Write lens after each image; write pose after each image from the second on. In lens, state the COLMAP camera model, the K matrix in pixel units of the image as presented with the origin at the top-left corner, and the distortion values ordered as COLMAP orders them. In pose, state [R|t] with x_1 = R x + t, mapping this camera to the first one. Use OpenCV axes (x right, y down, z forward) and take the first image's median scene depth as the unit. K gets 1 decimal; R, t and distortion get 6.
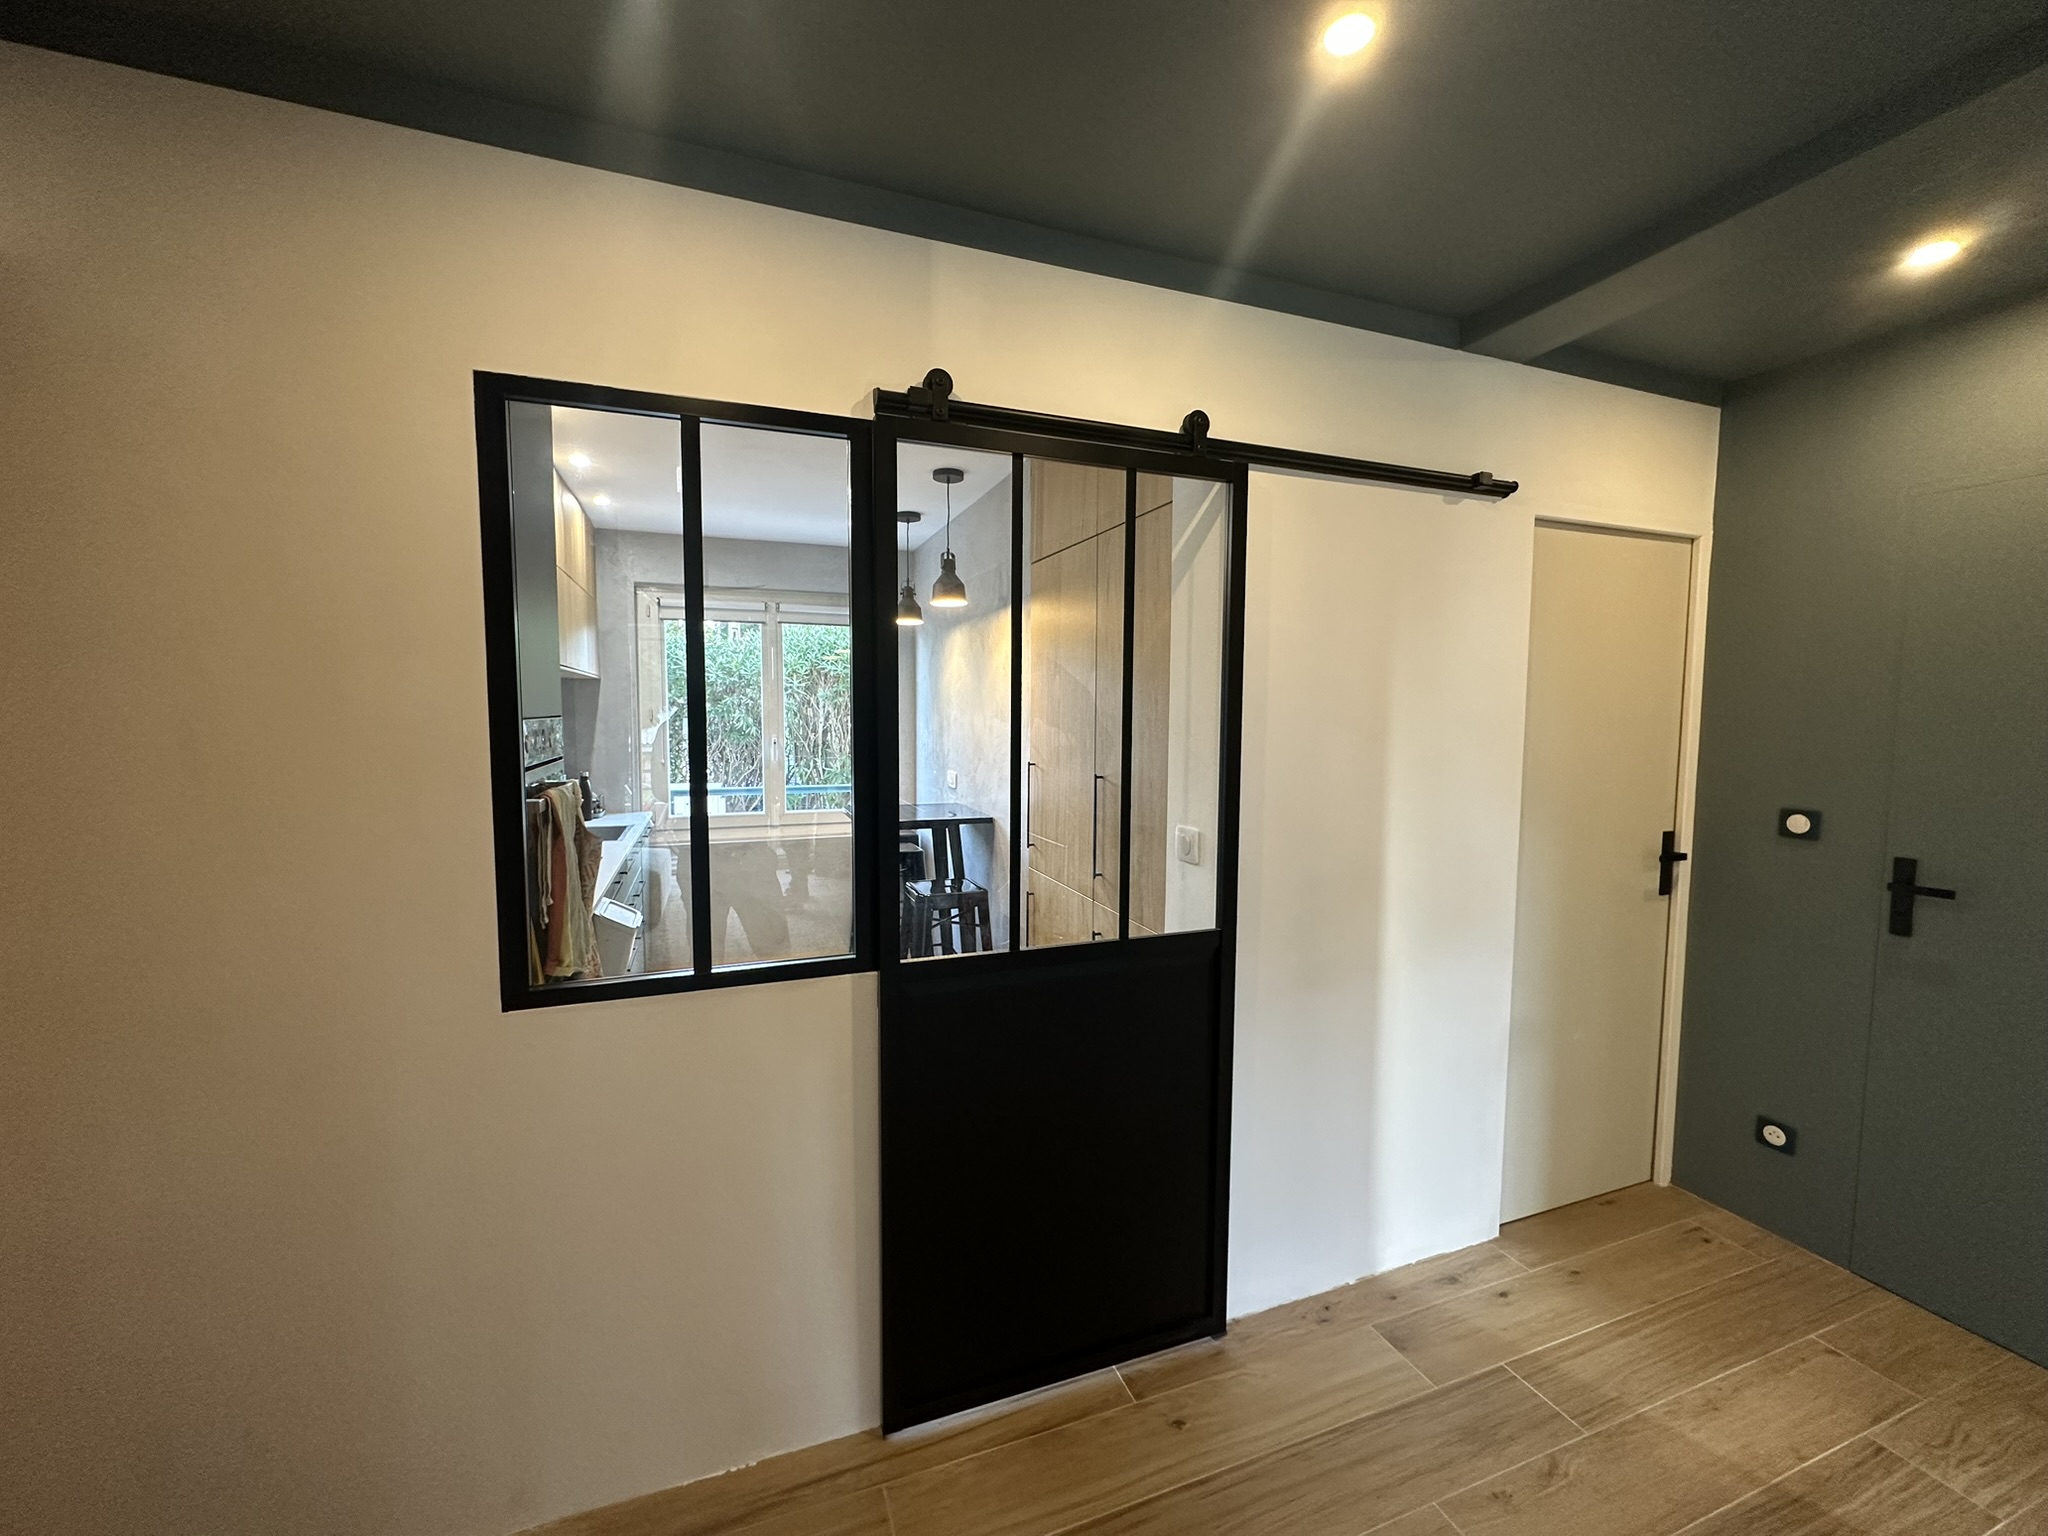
lens RADIAL K [[815.9, 0, 1028.8], [0, 815.9, 767.8], [0, 0, 1]] dist [-0.002775, 0.000618]
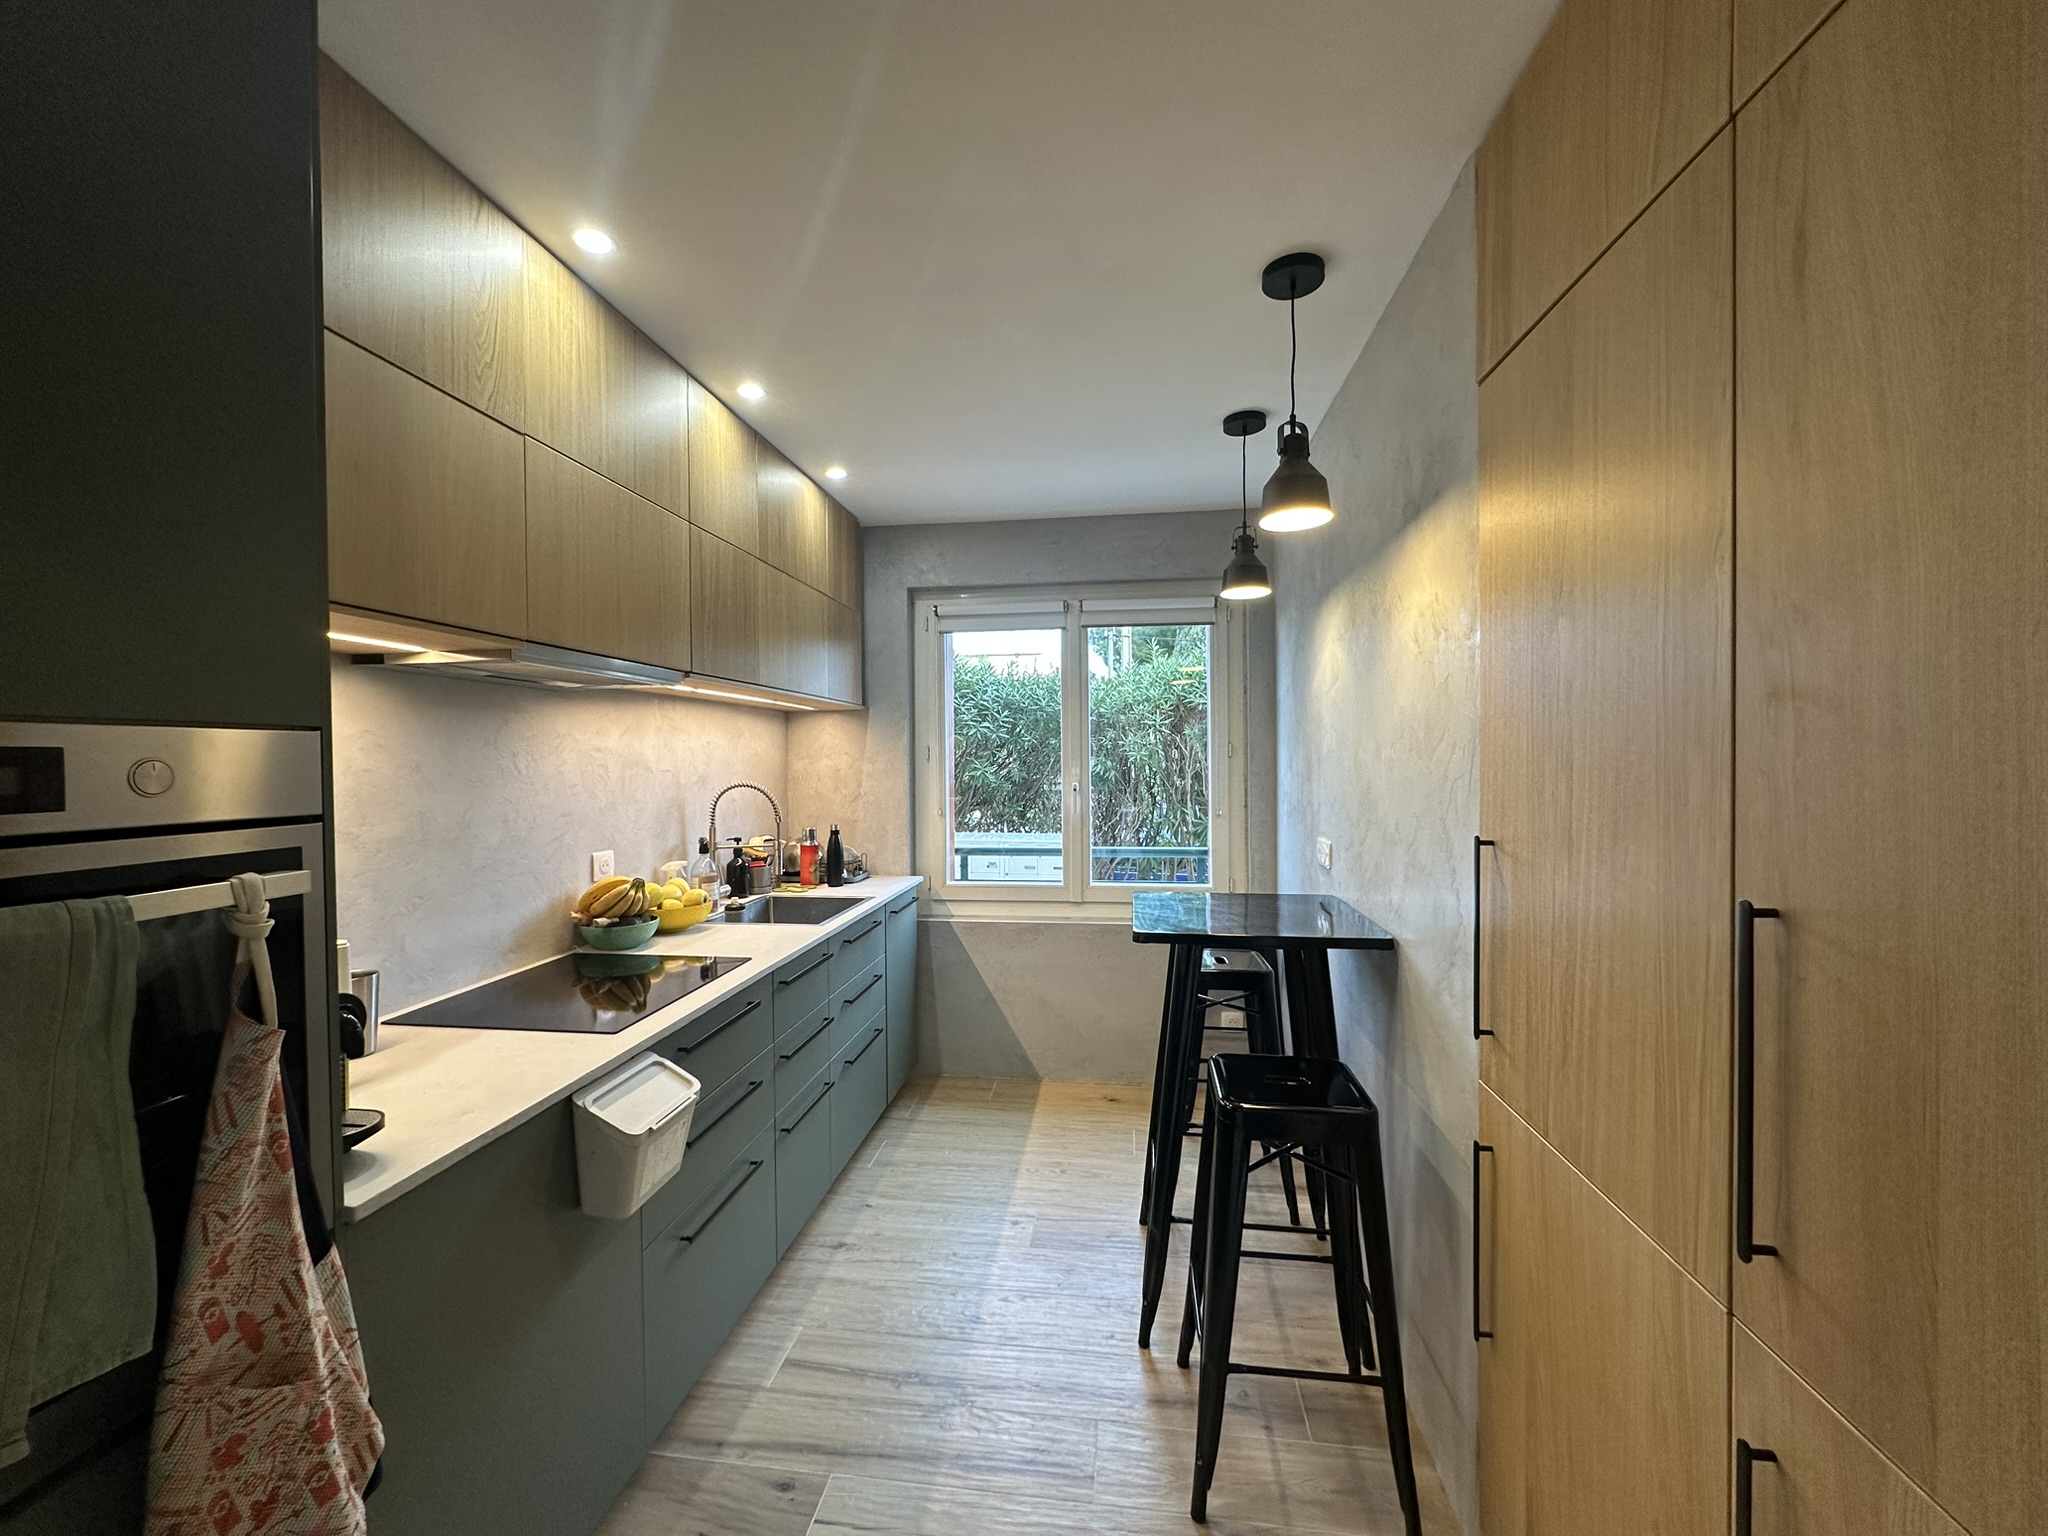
lens RADIAL K [[815.9, 0, 1020.9], [0, 815.9, 767.7], [0, 0, 1]] dist [-0.002775, 0.000618]
pose [[0.878522, -0.006789, -0.477654, -0.008527], [-0.020736, 0.998415, -0.052329, -0.024213], [0.477252, 0.055877, 0.876988, 0.742536]]
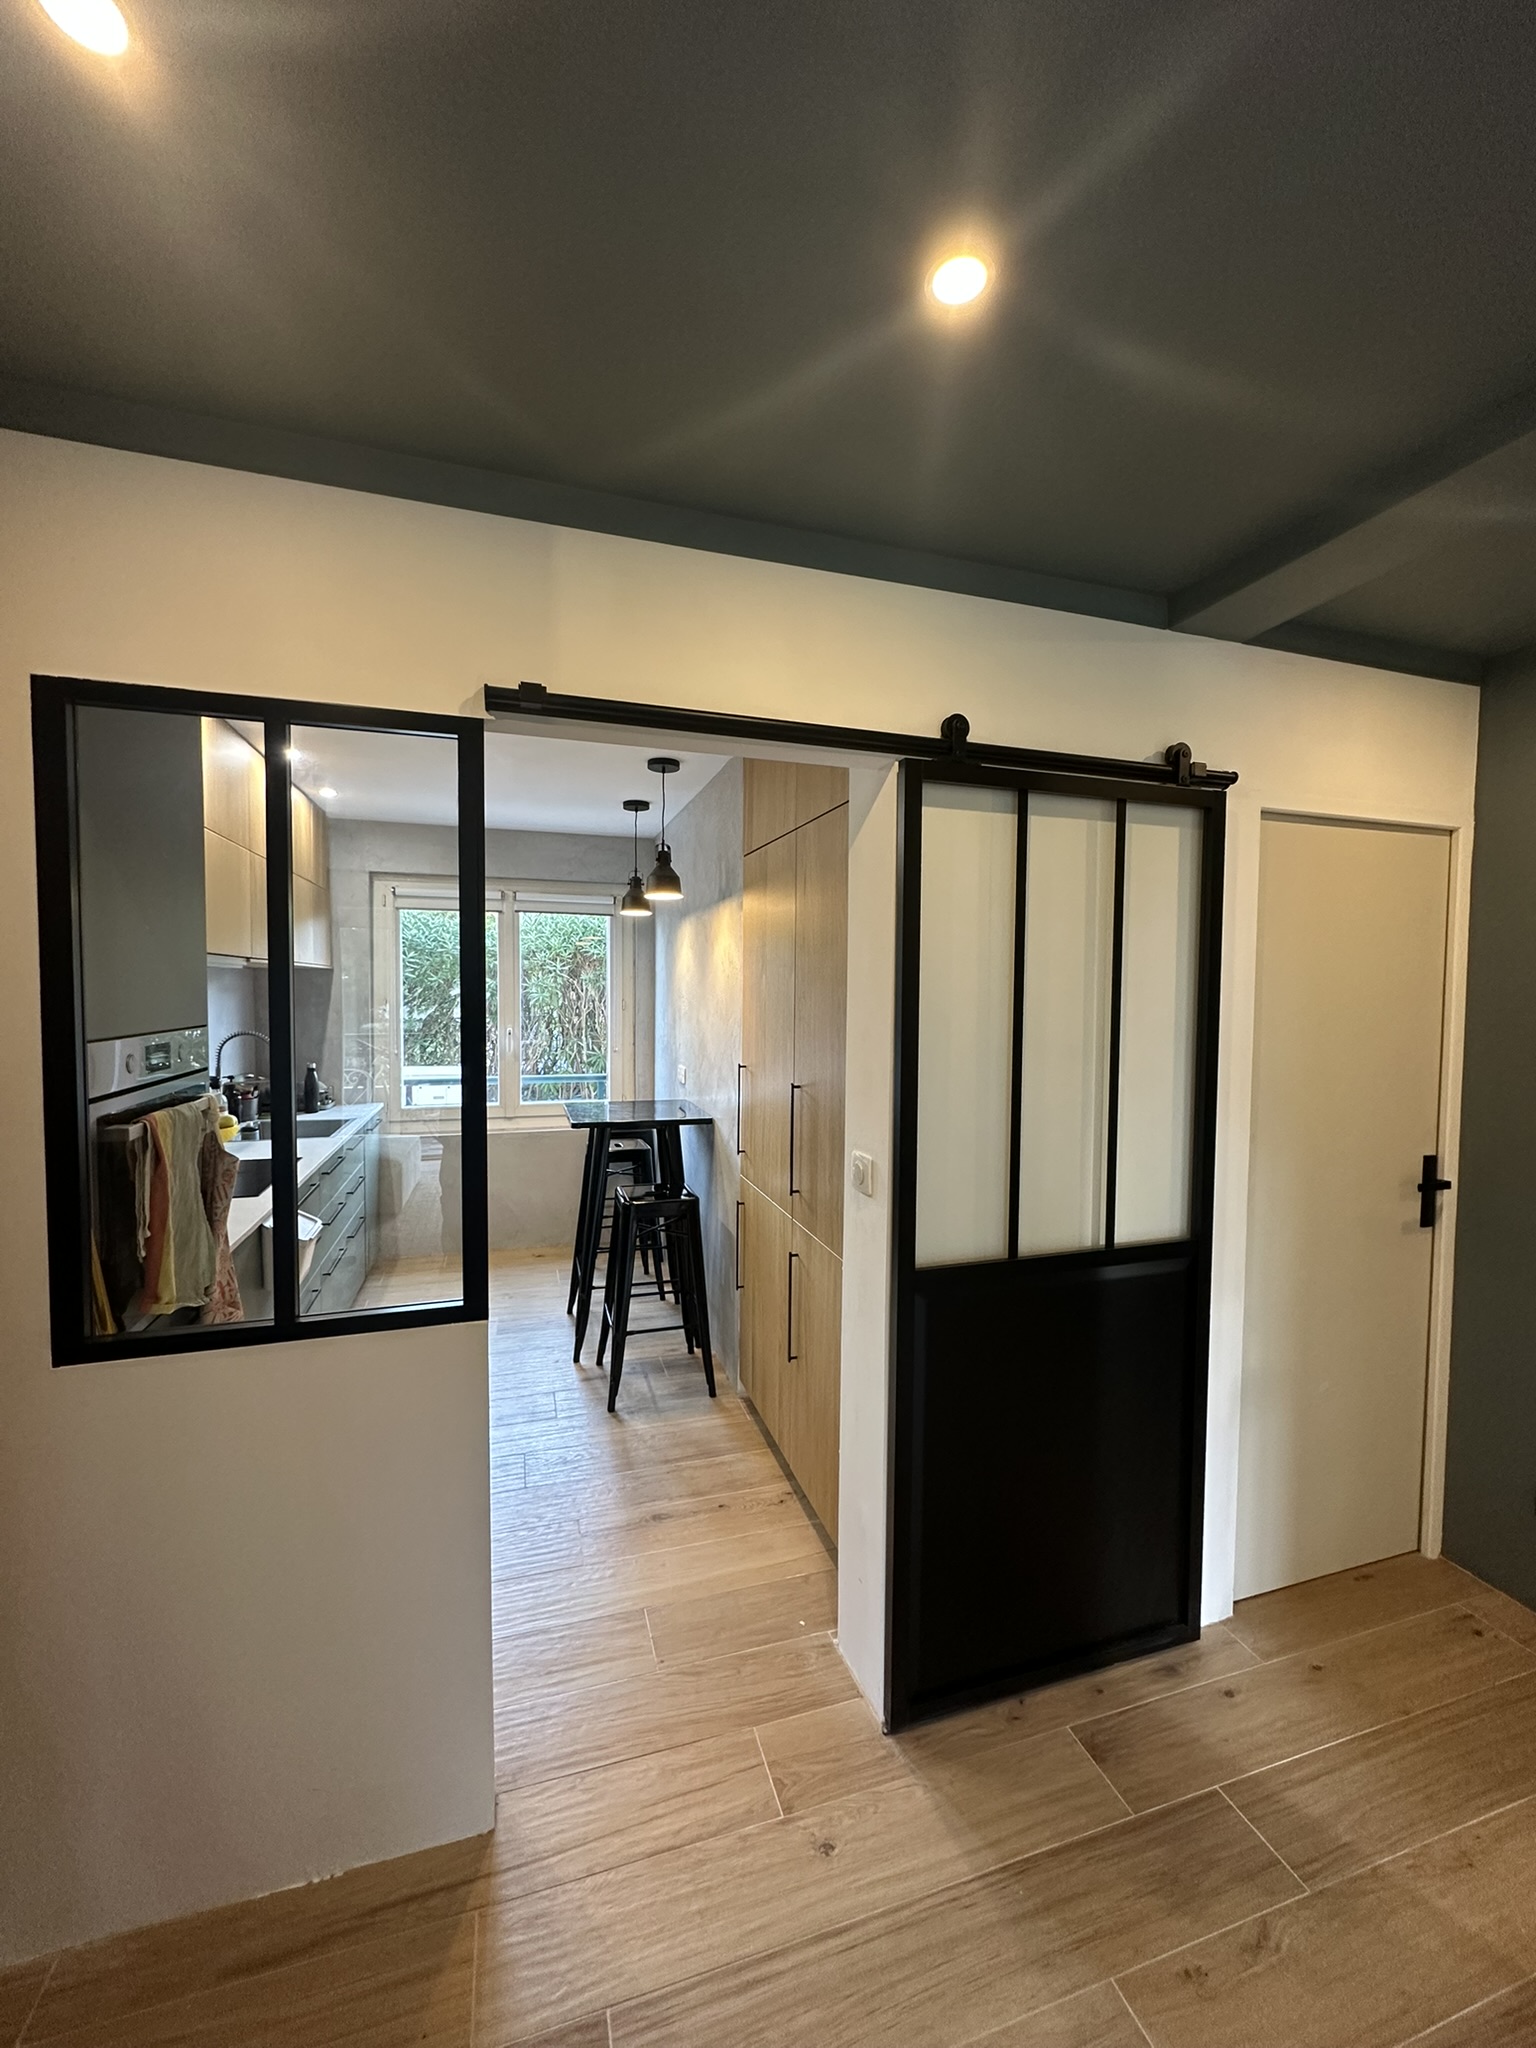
lens RADIAL K [[815.9, 0, 774.5], [0, 815.9, 1020.0], [0, 0, 1]] dist [-0.002775, 0.000618]
pose [[0.998569, 0.006364, -0.053093, 0.133217], [-0.007965, 0.999518, -0.030013, -0.043766], [0.052877, 0.030393, 0.998138, 0.077834]]
